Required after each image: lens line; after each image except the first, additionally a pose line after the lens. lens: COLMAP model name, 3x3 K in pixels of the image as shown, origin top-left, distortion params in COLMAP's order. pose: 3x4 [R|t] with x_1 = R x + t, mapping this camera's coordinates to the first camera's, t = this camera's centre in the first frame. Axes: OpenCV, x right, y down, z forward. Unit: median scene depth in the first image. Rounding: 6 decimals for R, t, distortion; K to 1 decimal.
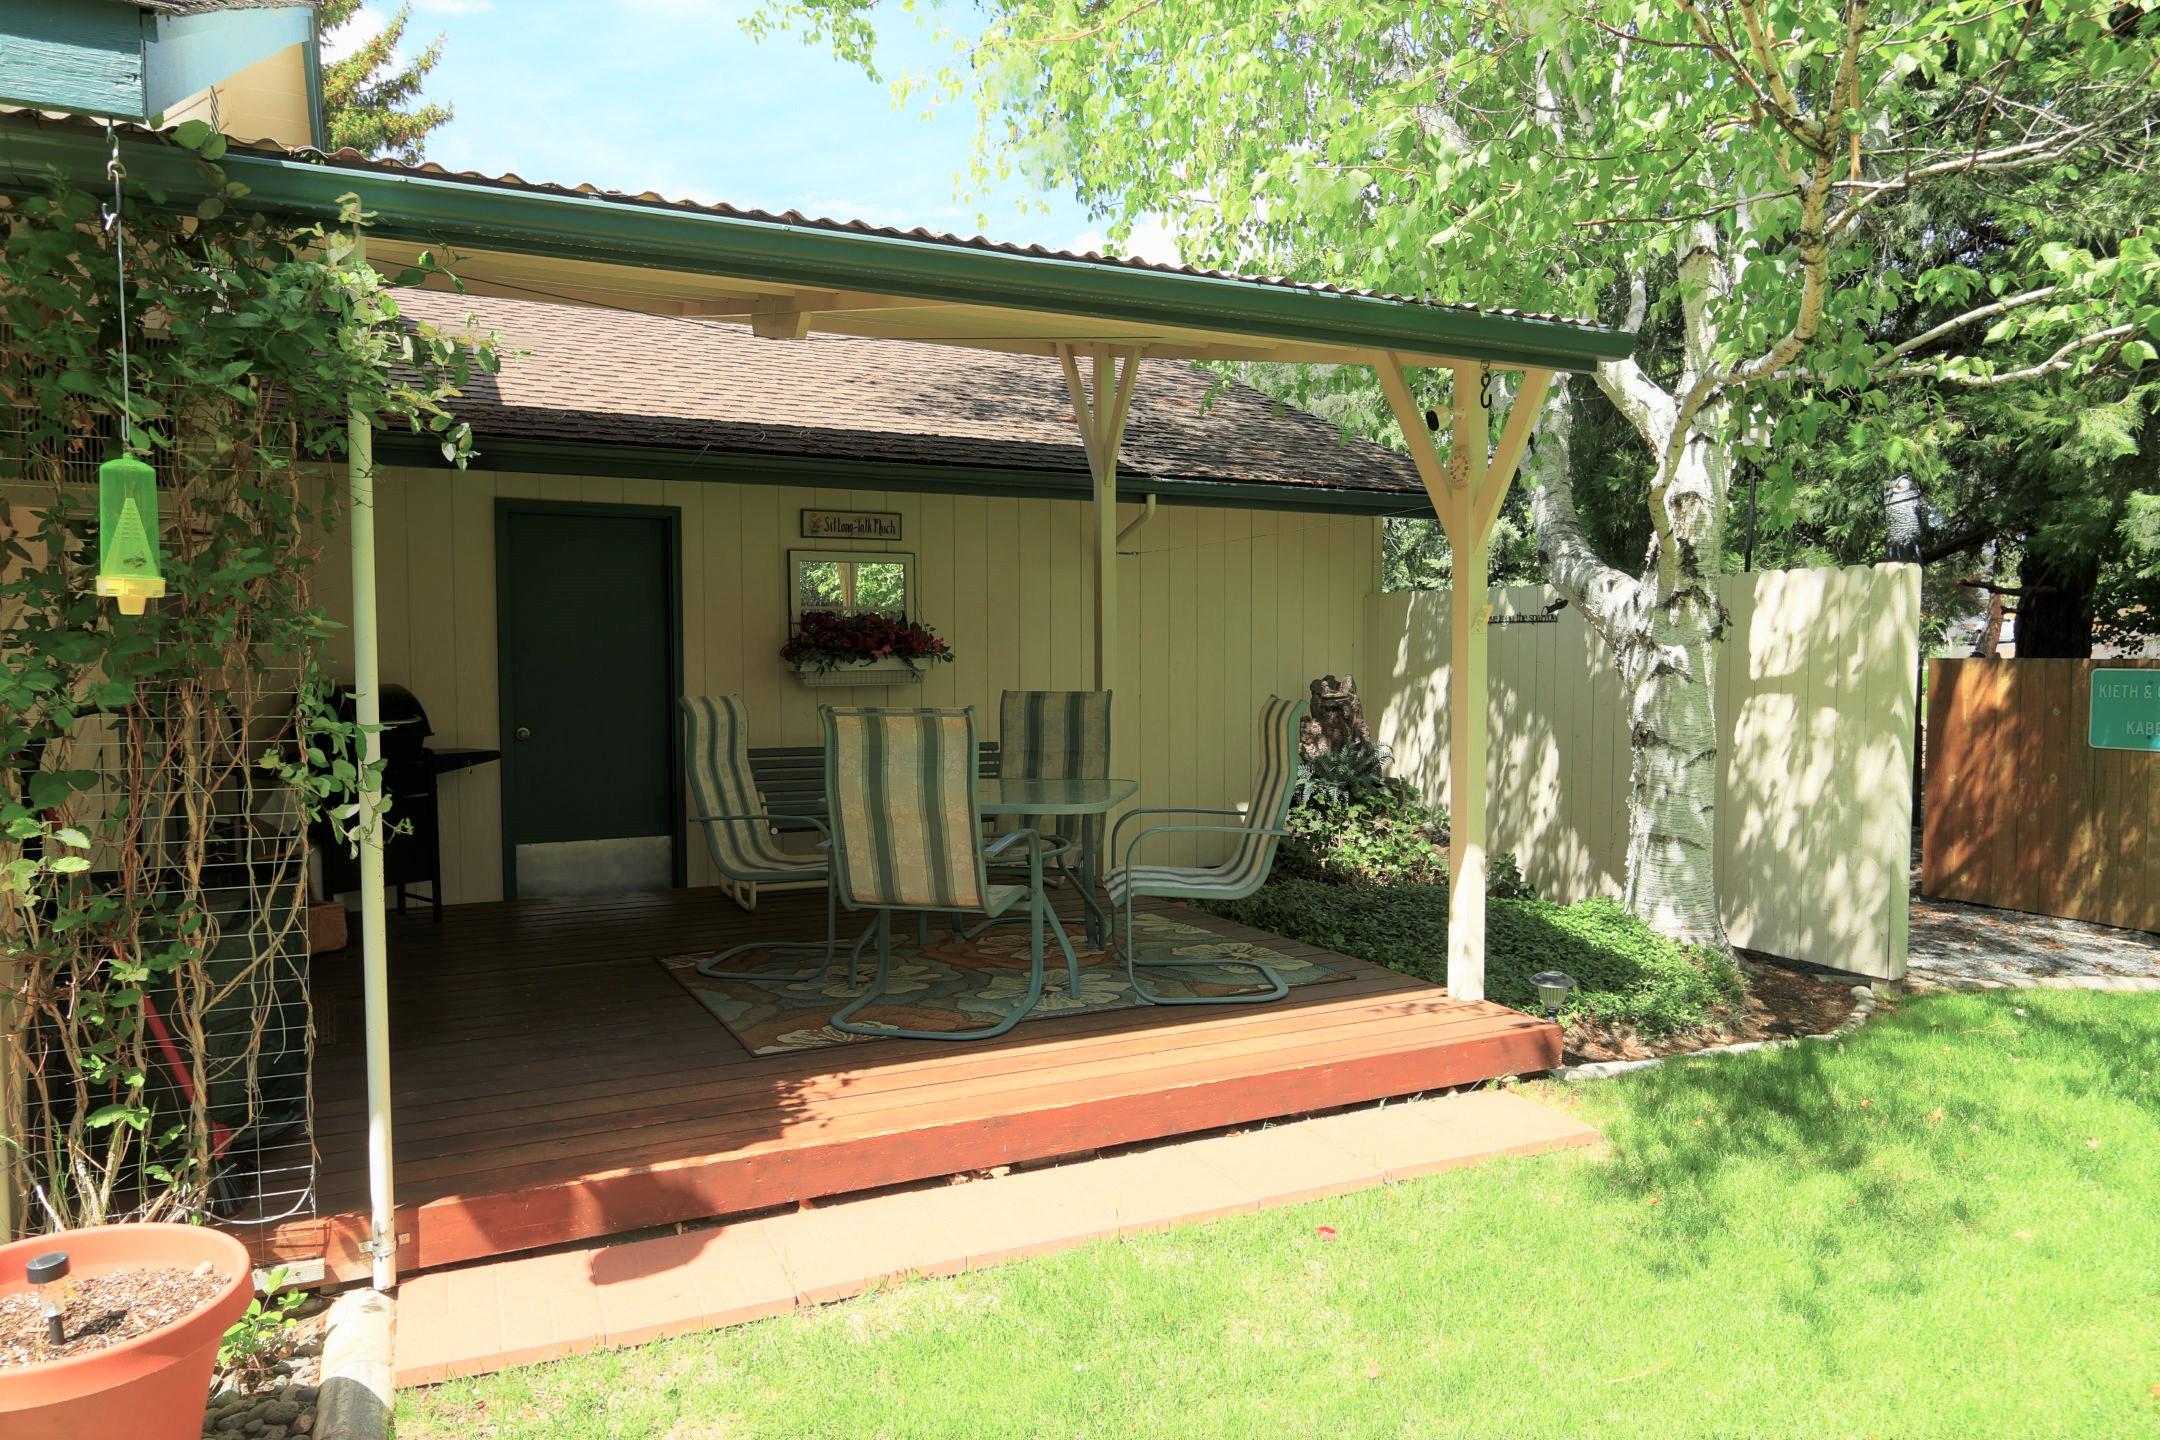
lens RADIAL K [[1323.0, 0, 1080.0], [0, 1323.0, 720.0], [0, 0, 1]] dist [-0.027875, 0.000089]
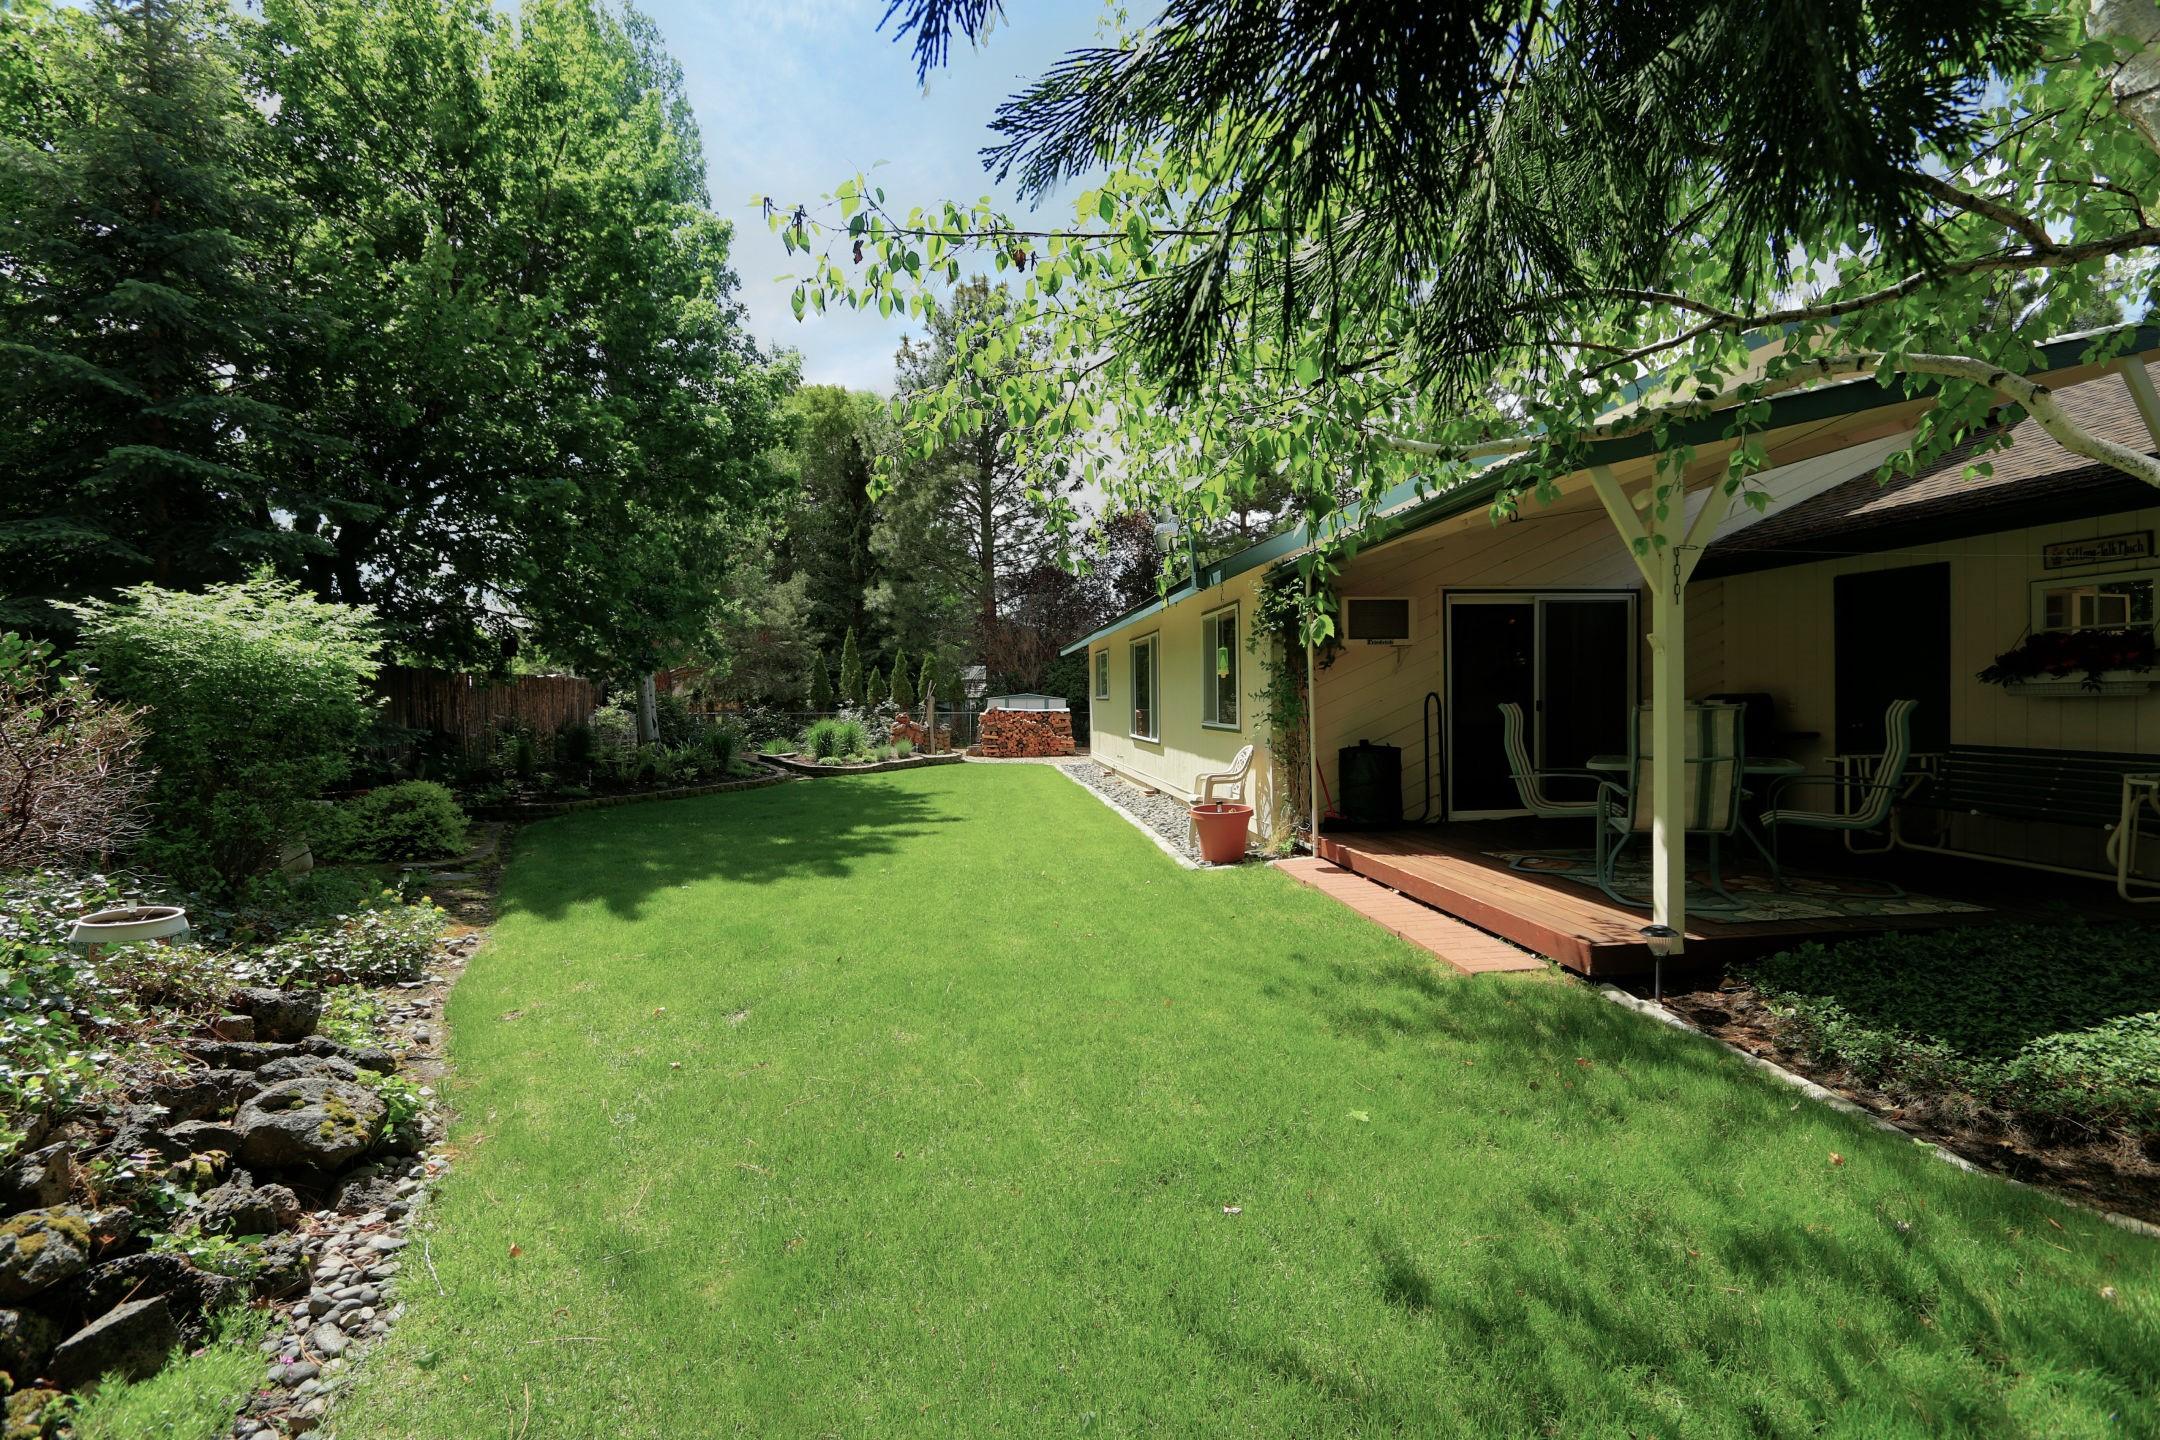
lens RADIAL K [[986.9, 0, 1071.6], [0, 986.9, 718.2], [0, 0, 1]] dist [-0.014931, 0.002428]
pose [[-0.338488, 0.021066, -0.940735, 1.808837], [-0.030822, 0.998965, 0.033460, -0.020774], [0.940466, 0.040322, -0.337488, 1.012159]]
